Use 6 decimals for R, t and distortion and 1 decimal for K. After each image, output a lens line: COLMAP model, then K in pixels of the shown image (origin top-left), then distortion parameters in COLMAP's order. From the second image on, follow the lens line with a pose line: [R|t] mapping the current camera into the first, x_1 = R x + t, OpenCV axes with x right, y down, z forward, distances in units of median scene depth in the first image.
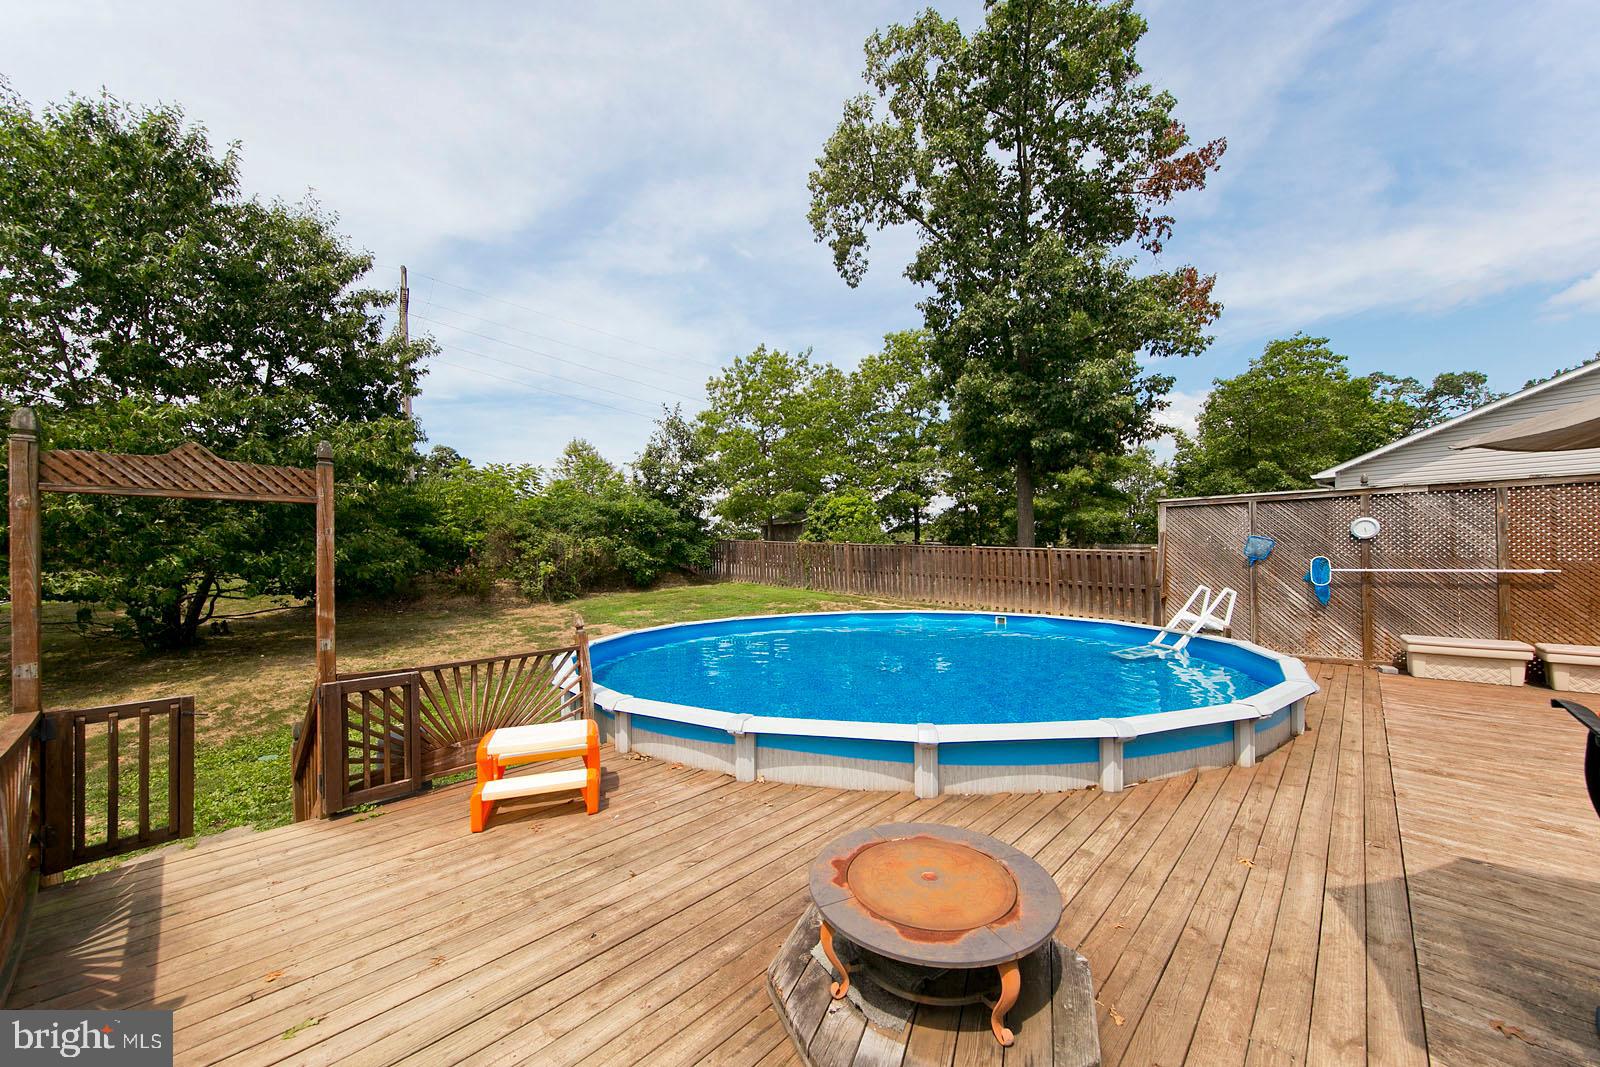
lens RADIAL K [[590.8, 0, 797.8], [0, 590.8, 549.4], [0, 0, 1]] dist [0.002821, 0.000648]
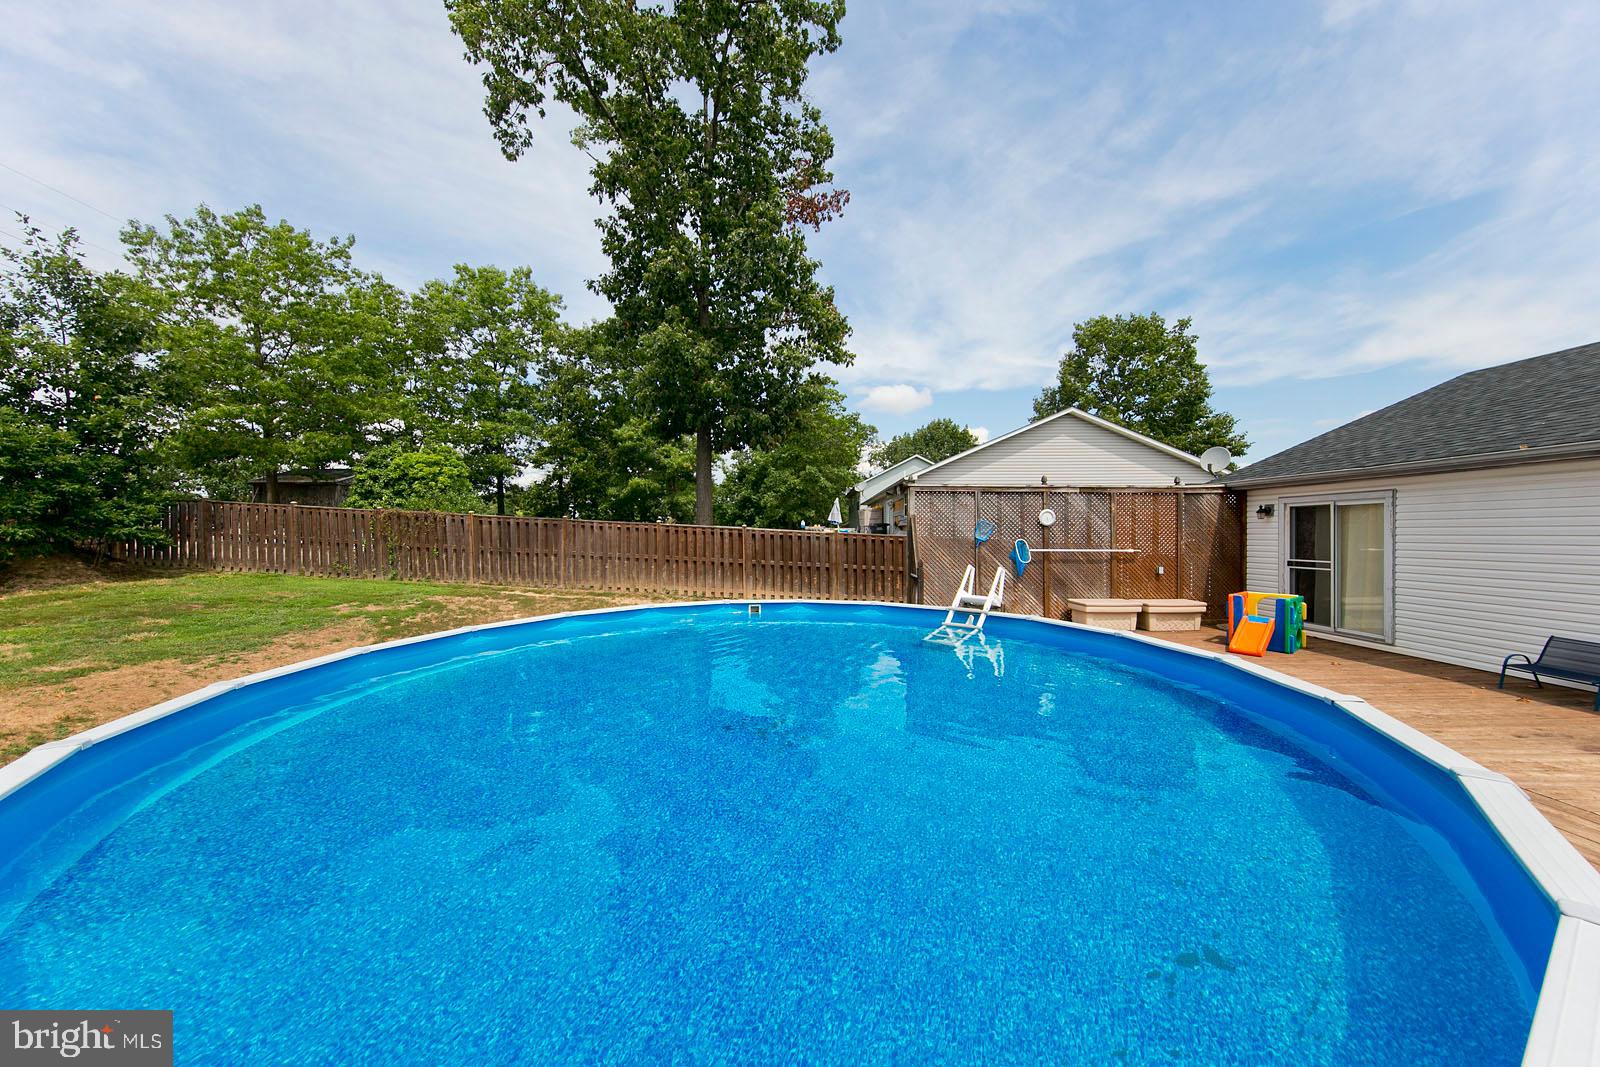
lens RADIAL K [[534.4, 0, 792.9], [0, 534.4, 526.1], [0, 0, 1]] dist [0.001735, -0.001850]
pose [[0.692617, 0.025932, 0.720840, -0.153152], [-0.022729, 0.999642, -0.014123, 0.006730], [-0.720948, -0.006602, 0.692958, 0.352343]]
